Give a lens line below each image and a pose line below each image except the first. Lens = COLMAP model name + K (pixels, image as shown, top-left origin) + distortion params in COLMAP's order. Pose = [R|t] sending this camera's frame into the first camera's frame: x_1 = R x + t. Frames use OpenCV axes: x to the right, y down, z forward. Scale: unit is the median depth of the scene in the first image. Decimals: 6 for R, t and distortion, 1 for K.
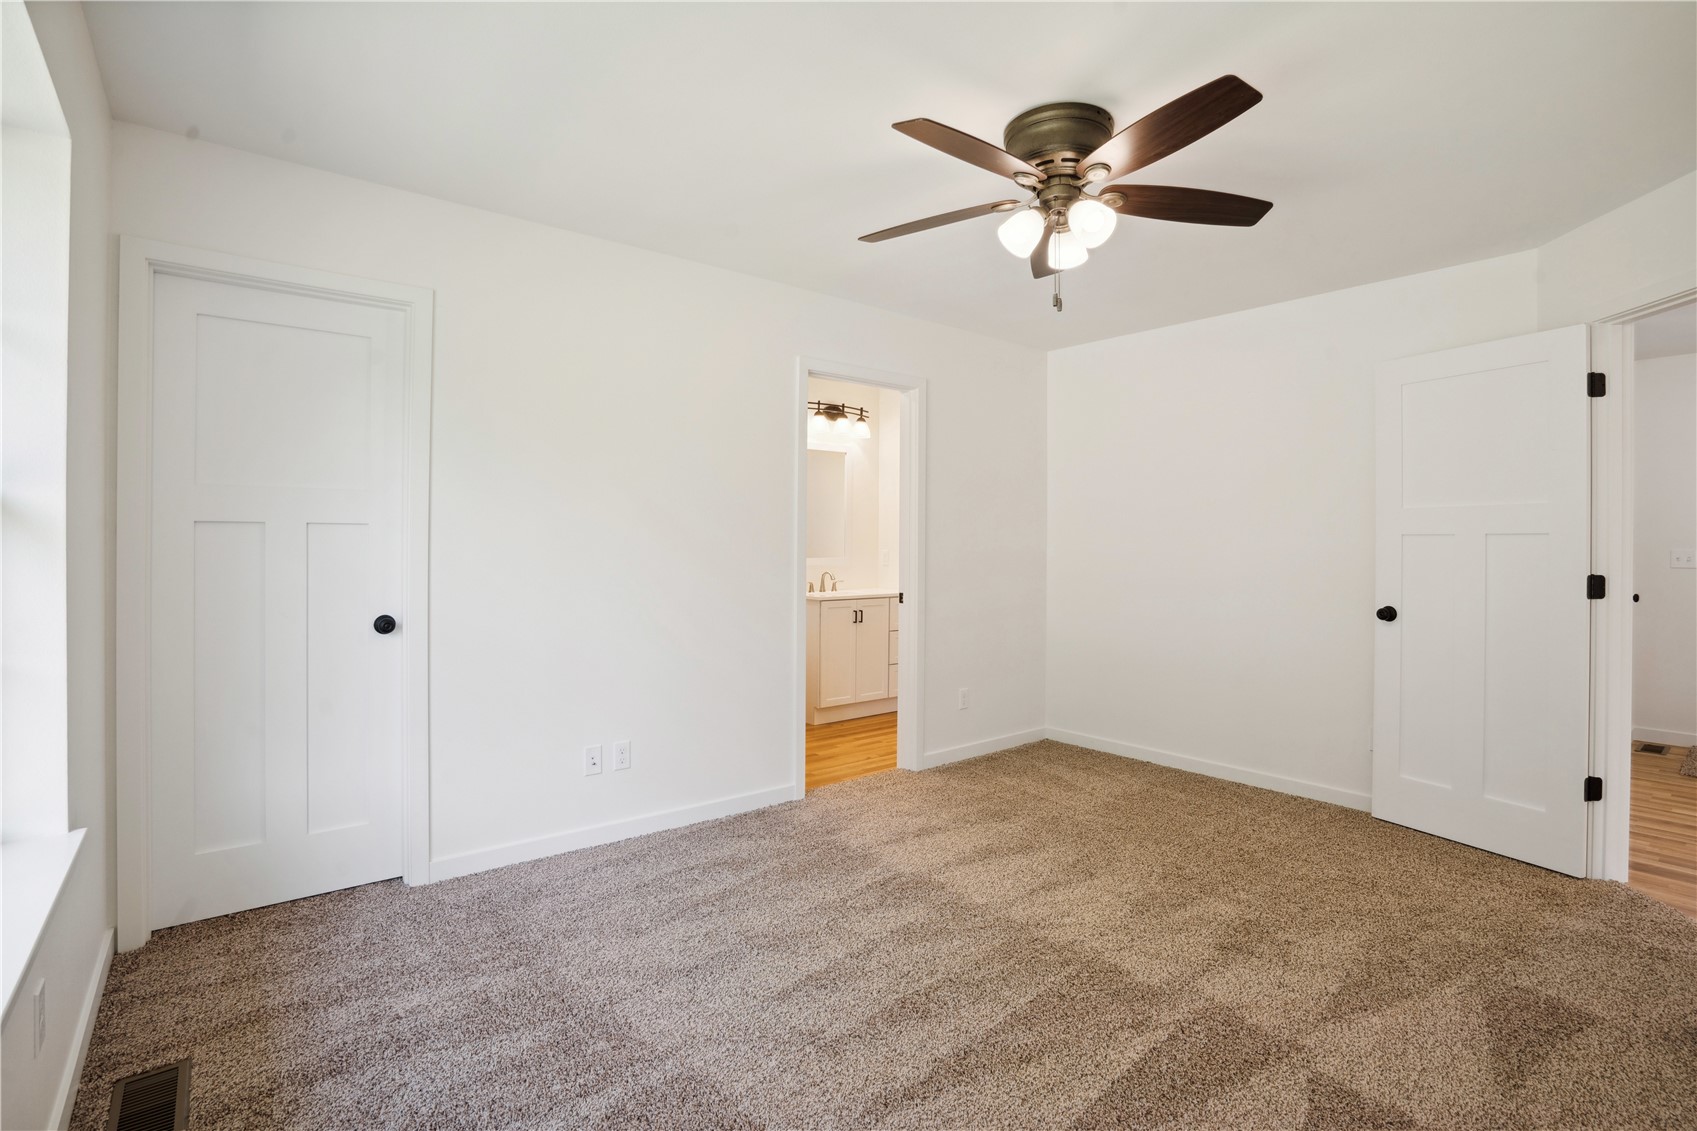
lens RADIAL K [[811.6, 0, 853.4], [0, 811.6, 560.2], [0, 0, 1]] dist [-0.030410, 0.005167]
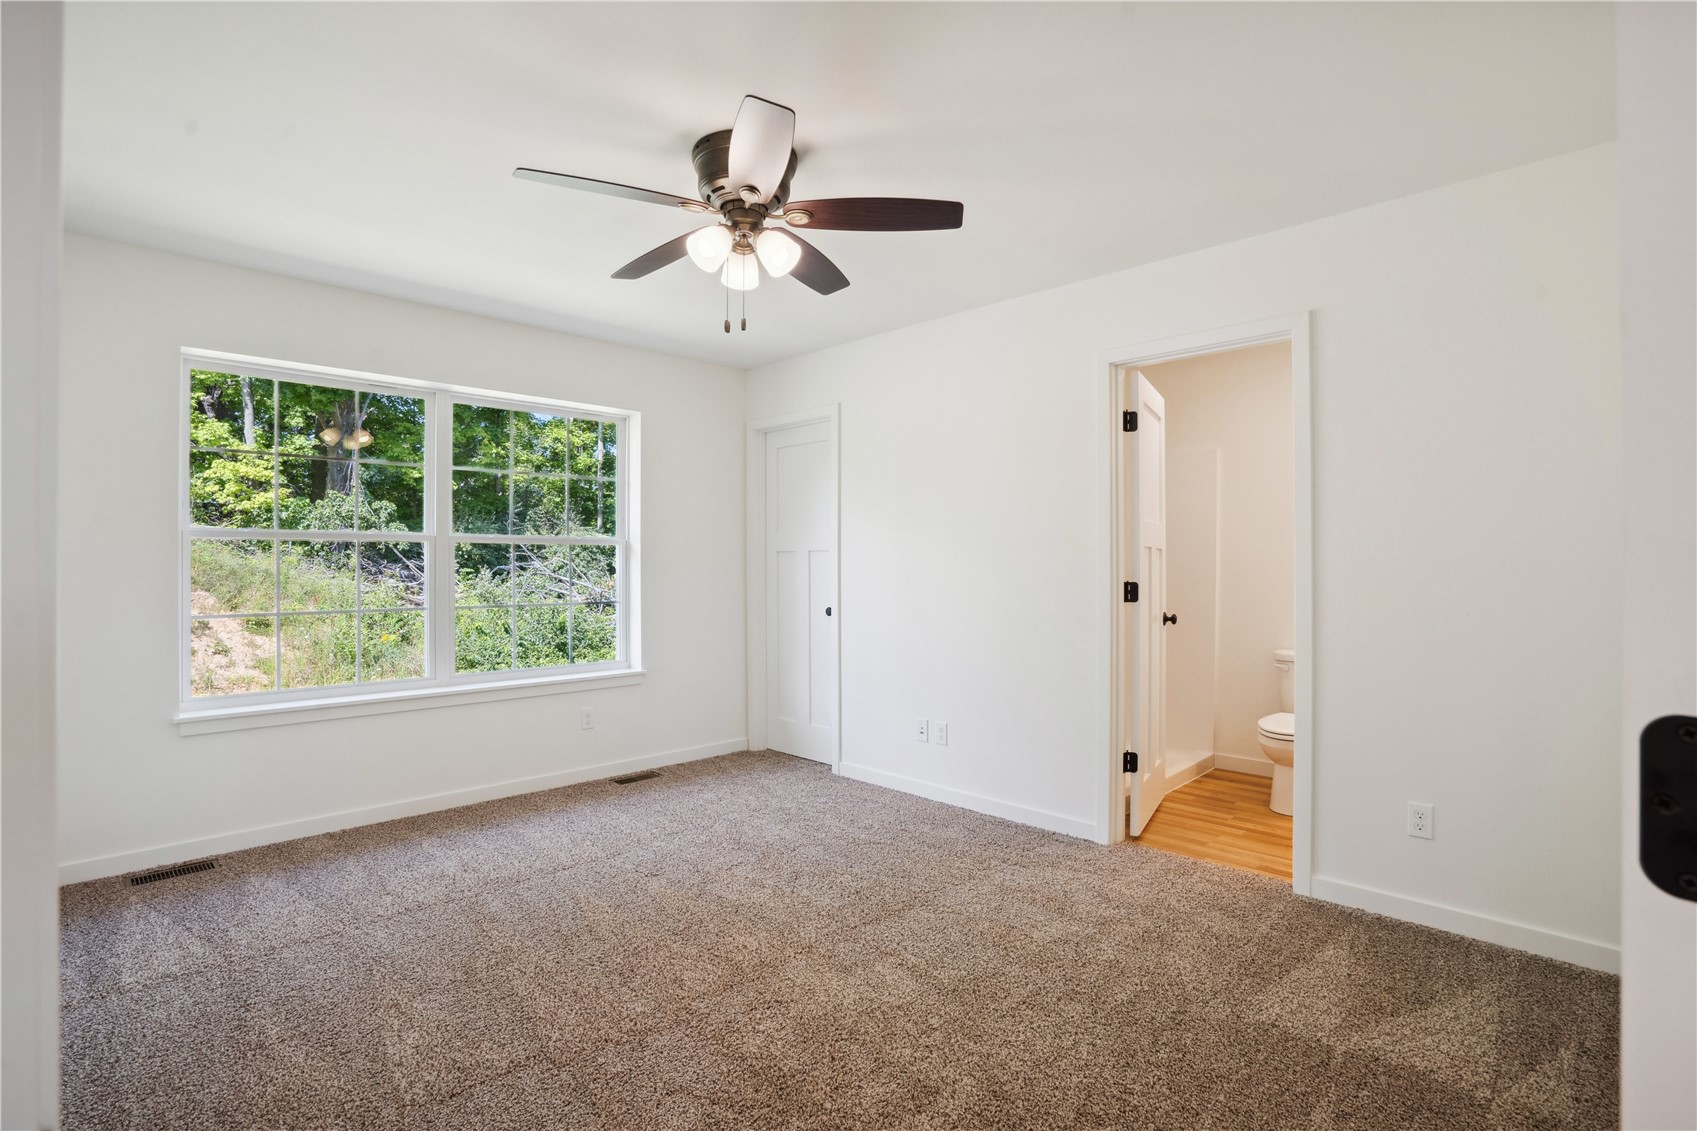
lens RADIAL K [[811.6, 0, 852.6], [0, 811.6, 566.5], [0, 0, 1]] dist [-0.030410, 0.005167]
pose [[0.096017, -0.002539, -0.995376, 0.908415], [-0.008881, 0.999955, -0.003408, -0.005748], [0.995340, 0.009167, 0.095990, 0.732483]]
